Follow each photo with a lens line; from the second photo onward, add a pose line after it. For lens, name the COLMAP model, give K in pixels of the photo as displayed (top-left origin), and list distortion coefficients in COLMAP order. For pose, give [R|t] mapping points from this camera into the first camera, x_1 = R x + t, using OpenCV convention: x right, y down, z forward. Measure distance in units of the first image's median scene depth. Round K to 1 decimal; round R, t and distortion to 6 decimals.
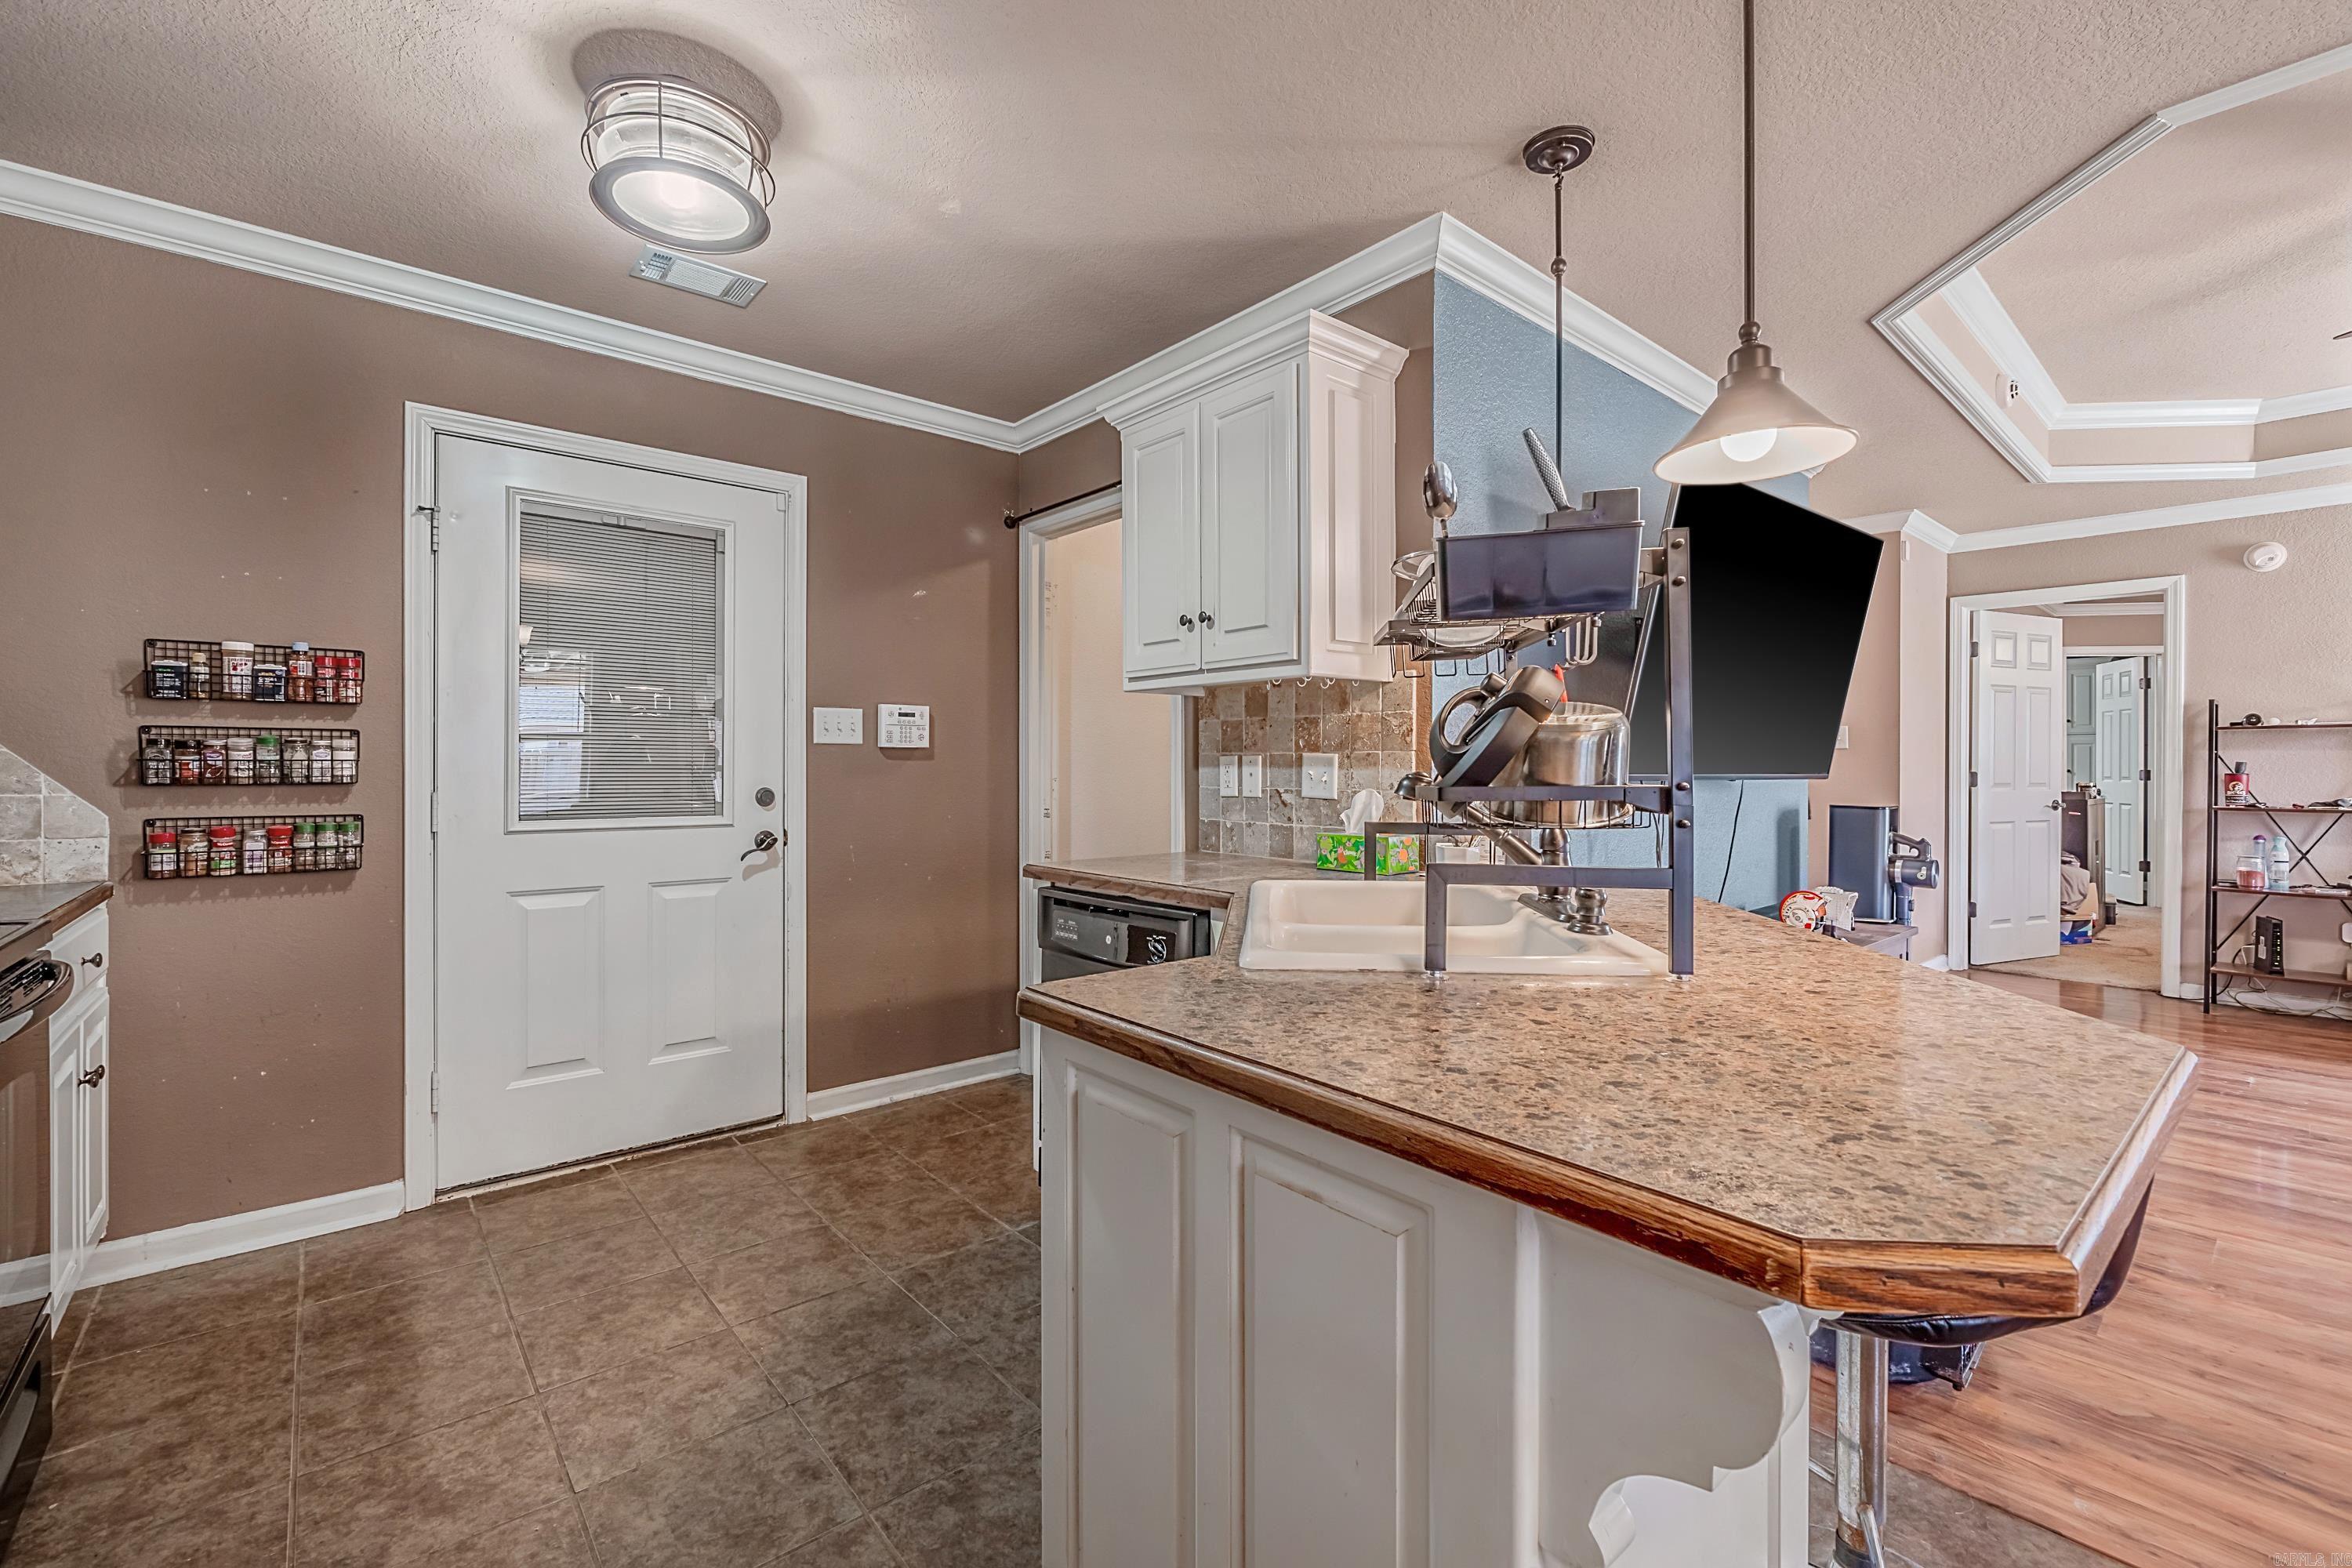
lens RADIAL K [[995.0, 0, 1182.7], [0, 995.0, 768.0], [0, 0, 1]] dist [-0.004786, -0.000996]
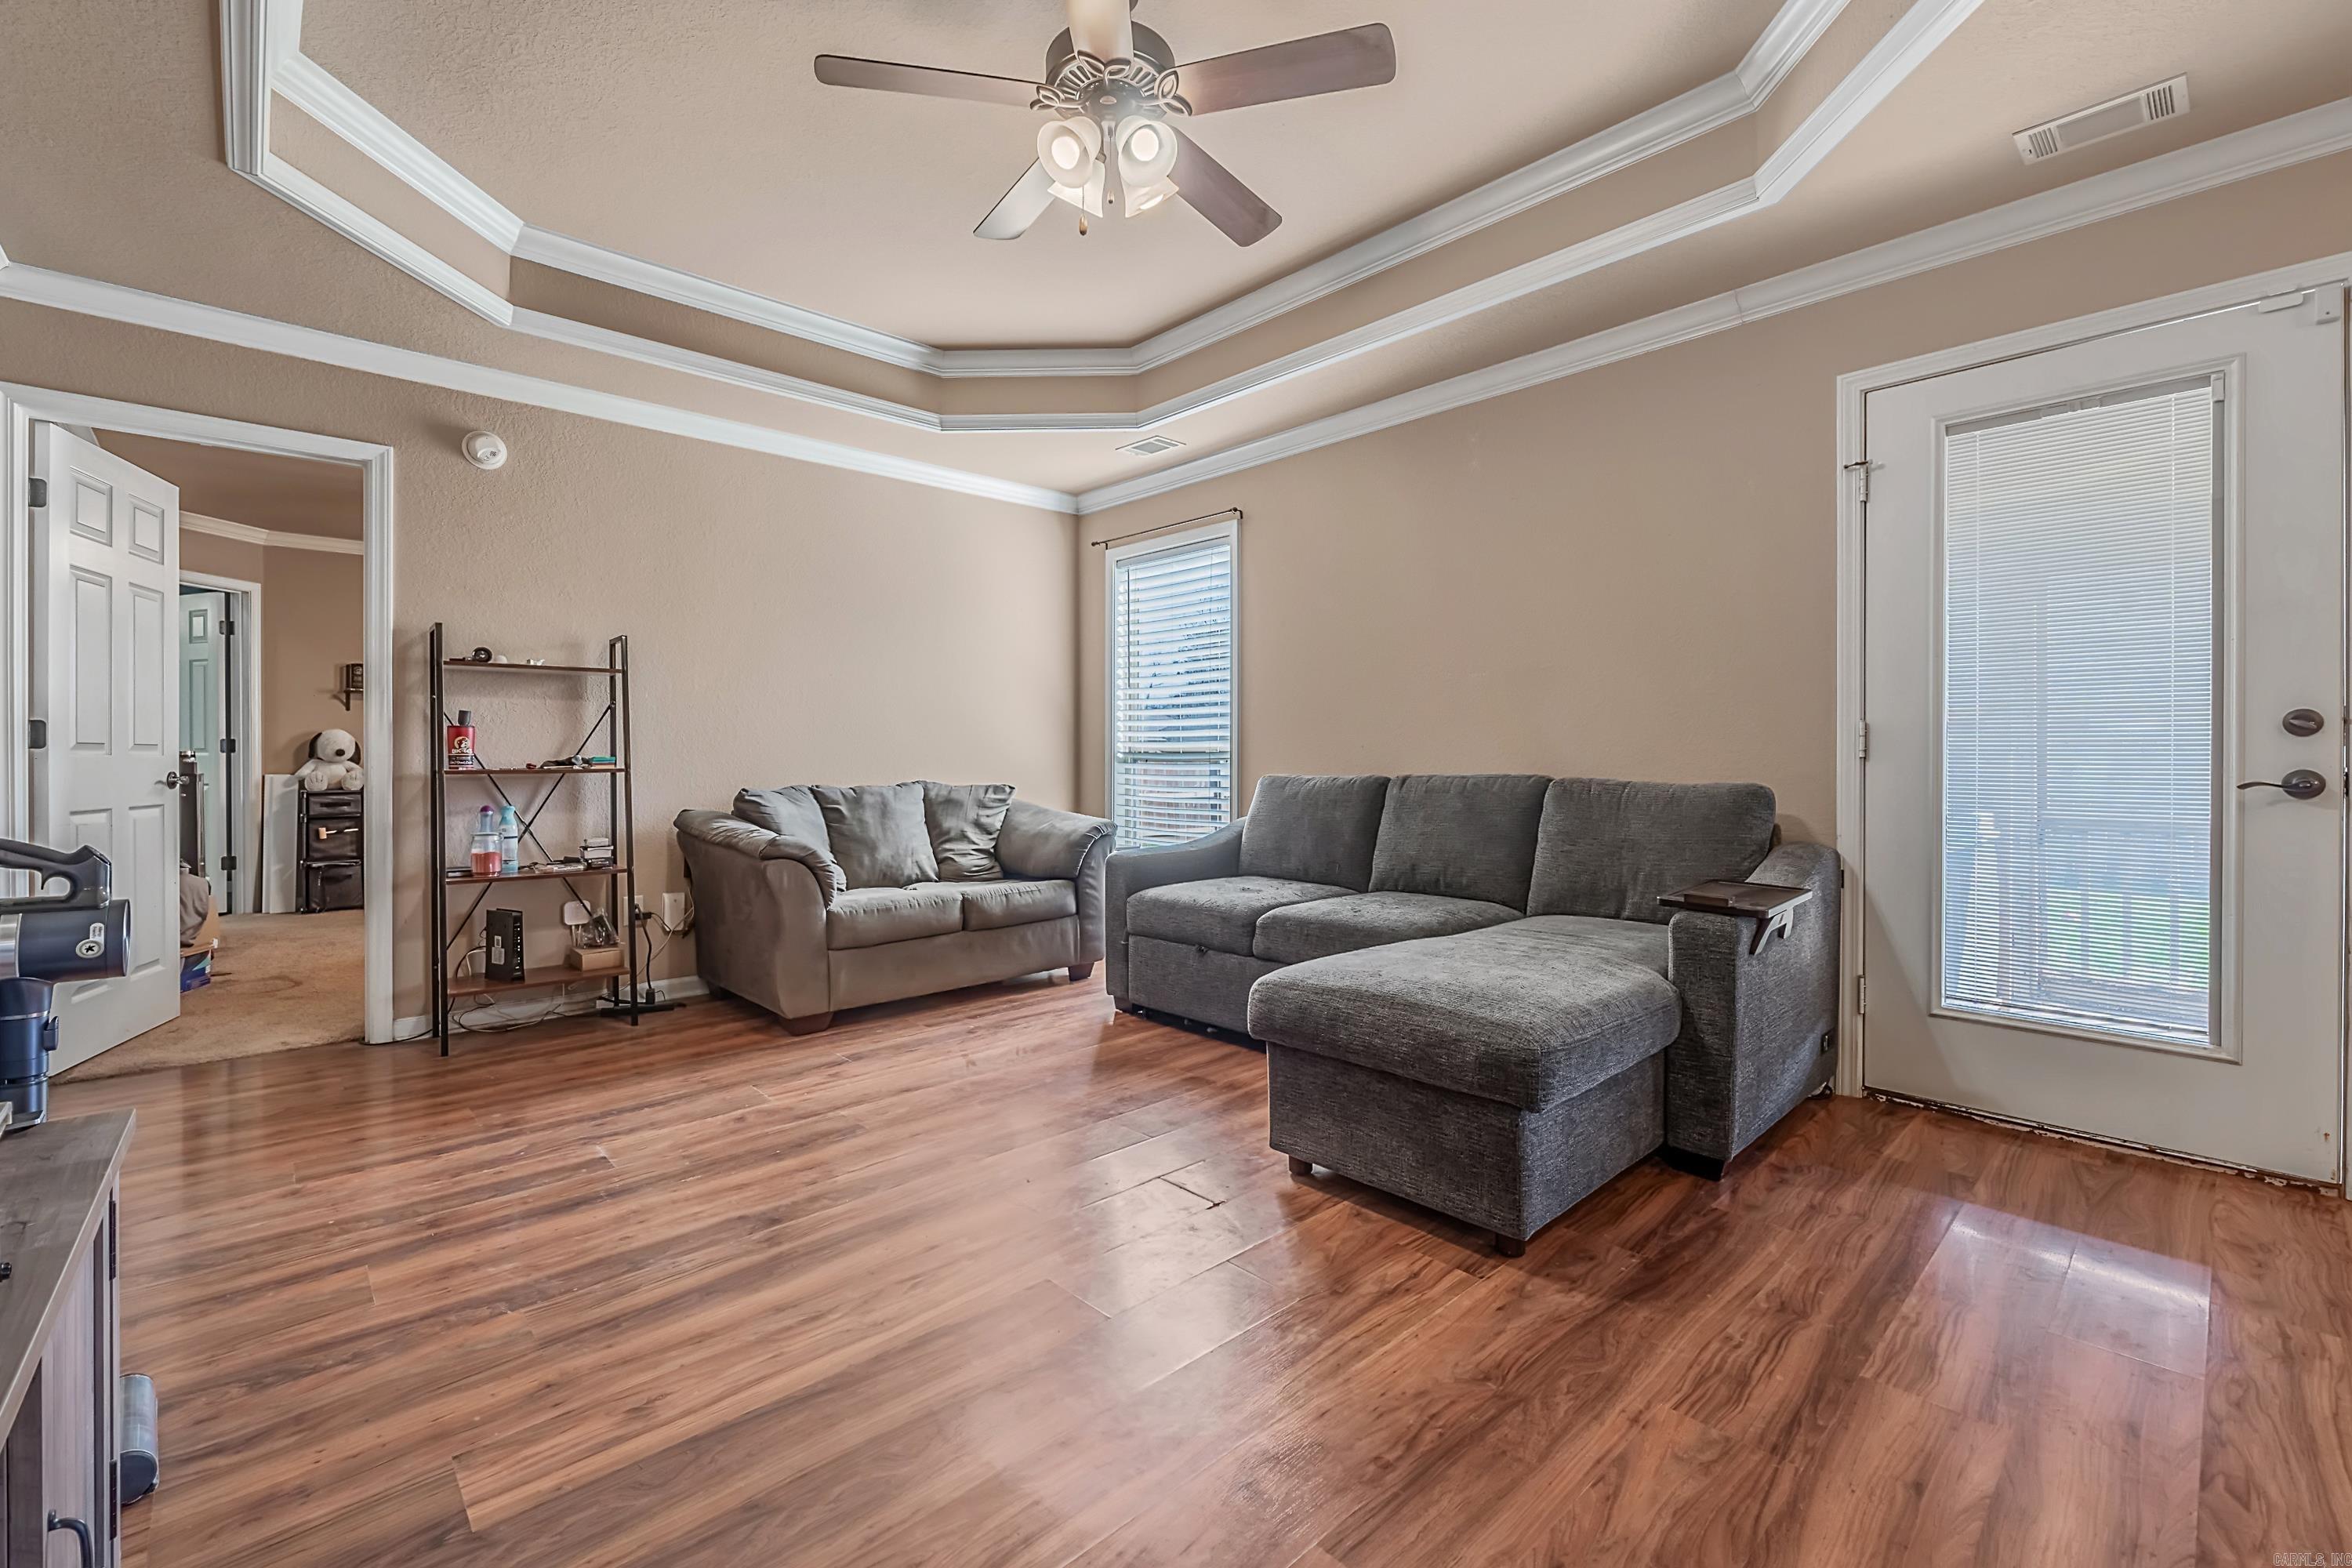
lens RADIAL K [[995.0, 0, 1175.6], [0, 995.0, 766.4], [0, 0, 1]] dist [-0.004786, -0.000996]
pose [[-0.033155, -0.010092, 0.999399, 0.477767], [0.004459, 0.999938, 0.010245, 0.051638], [-0.999440, 0.004796, -0.033108, 0.791848]]
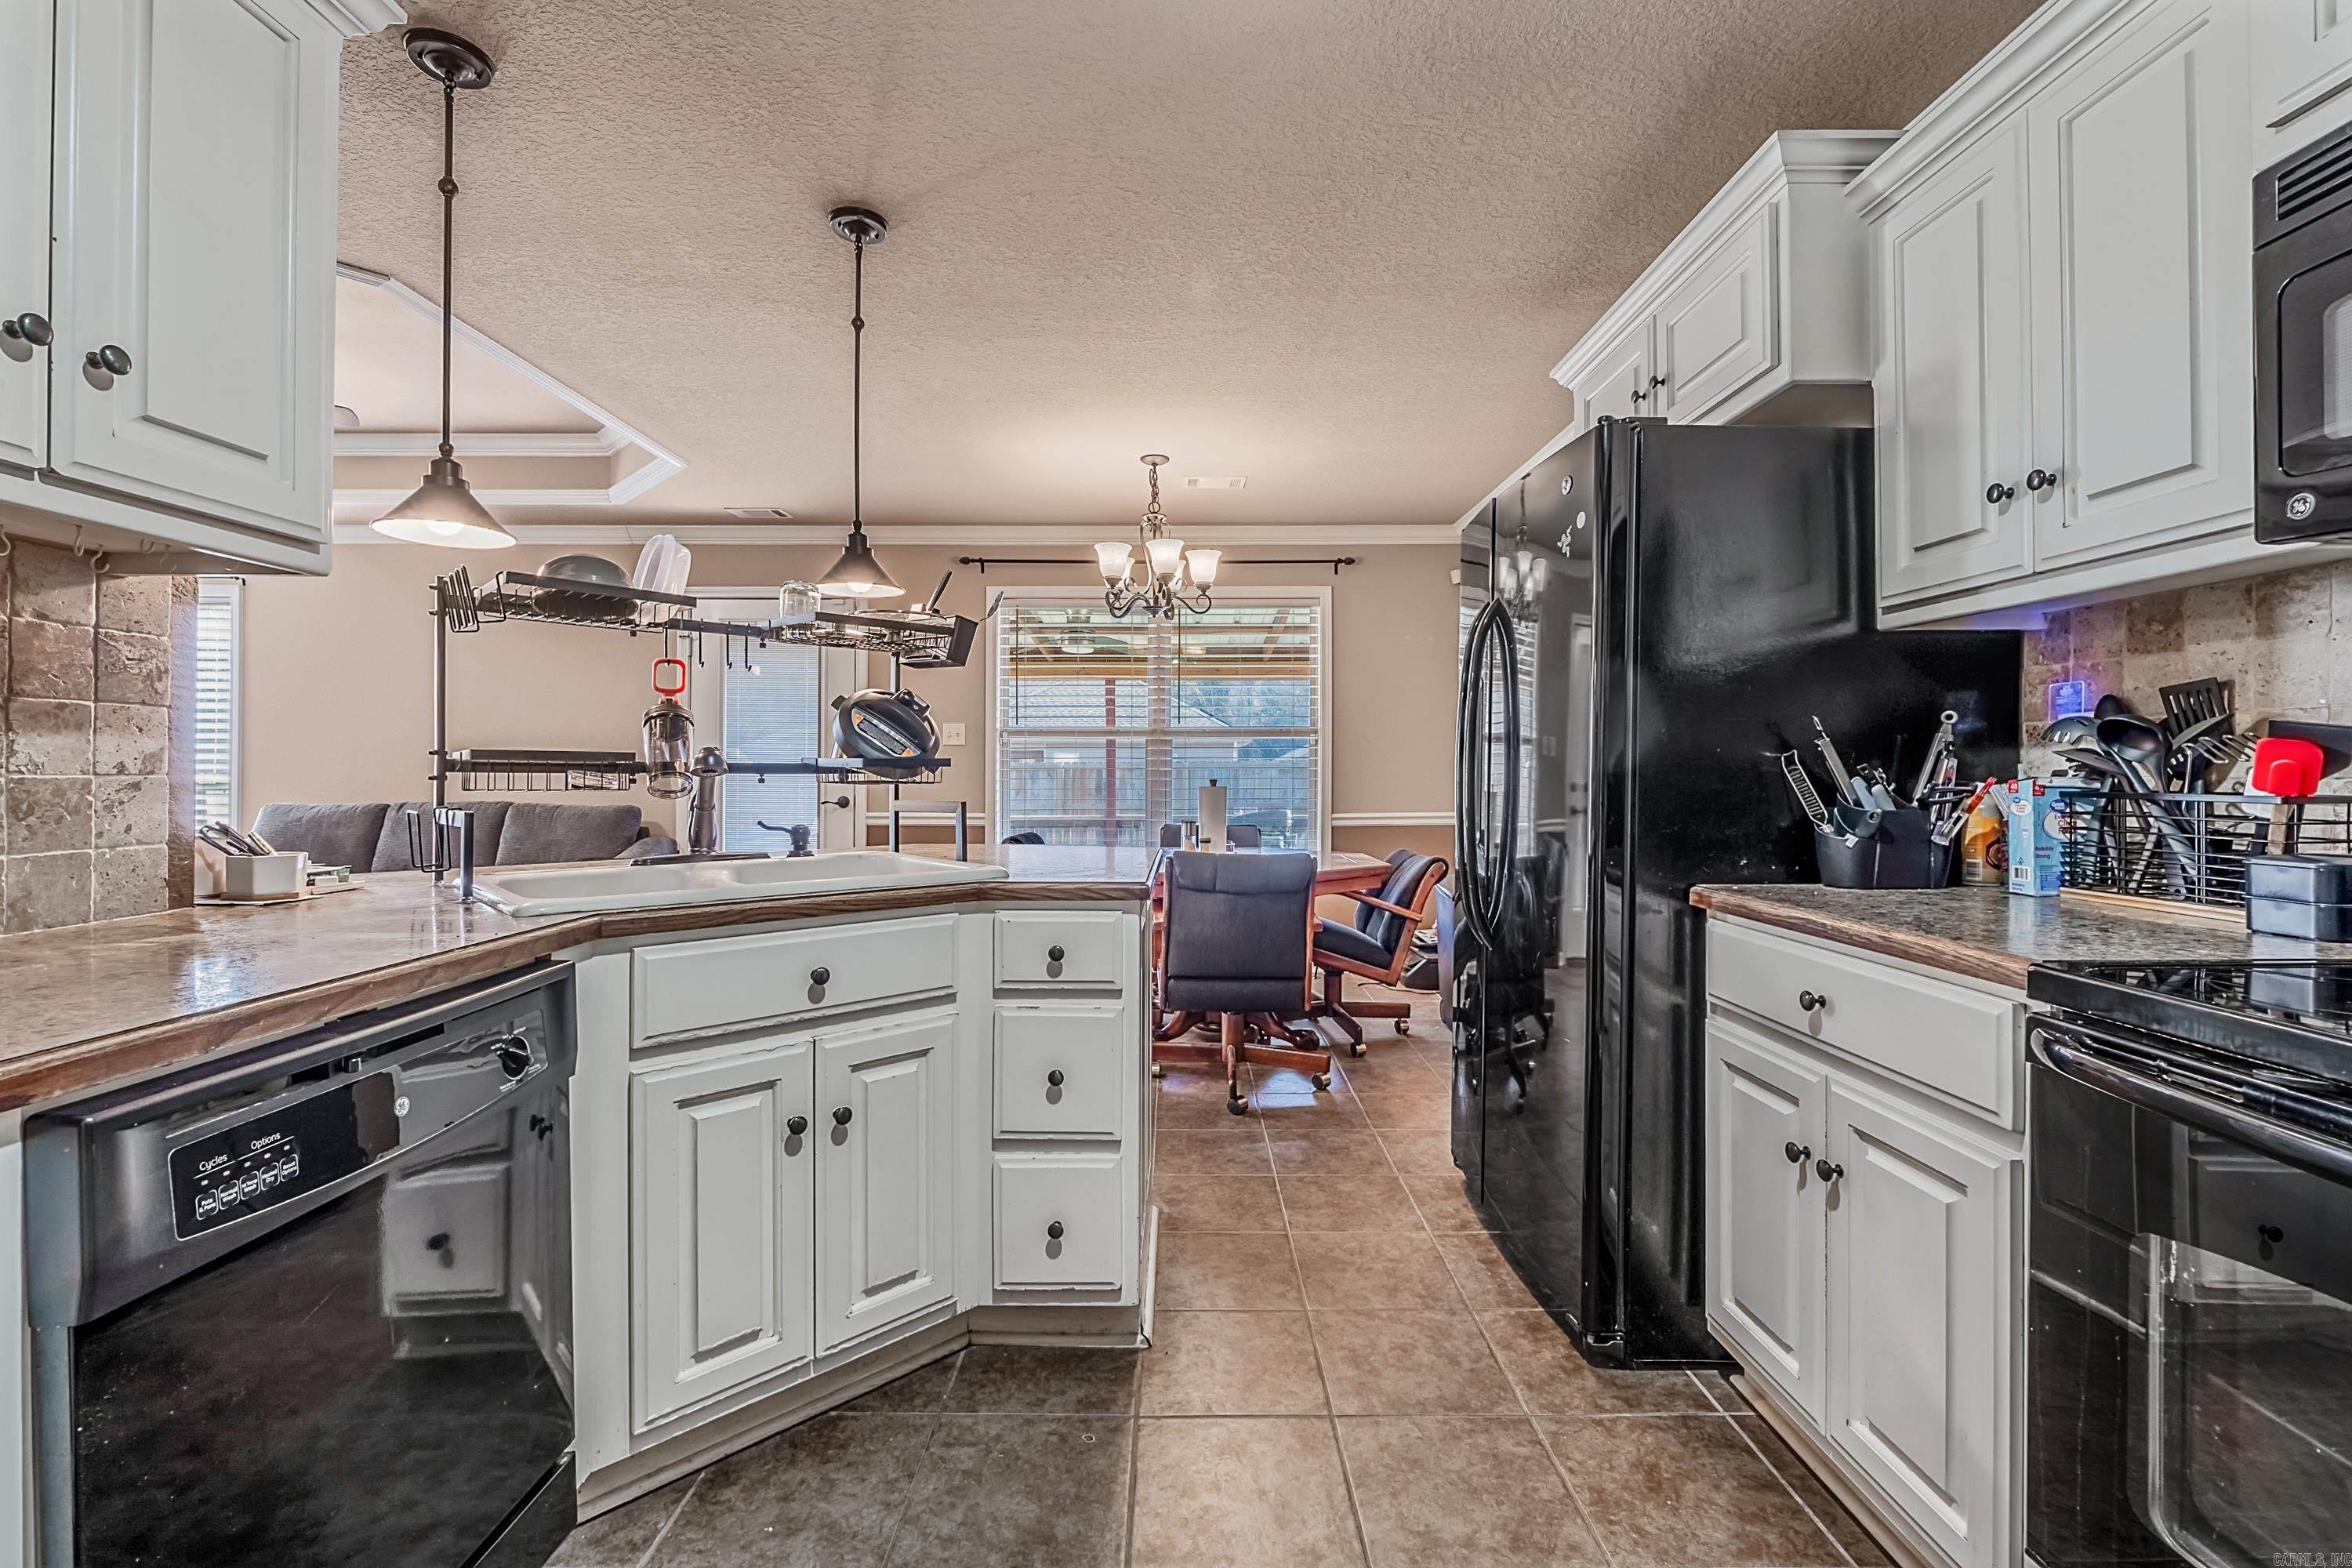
lens RADIAL K [[995.0, 0, 1179.5], [0, 995.0, 759.4], [0, 0, 1]] dist [-0.004786, -0.000996]
pose [[-0.755579, 0.005842, 0.655031, -0.507140], [-0.001014, 0.999949, -0.010089, 0.015748], [-0.655056, -0.008287, -0.755535, 0.886576]]
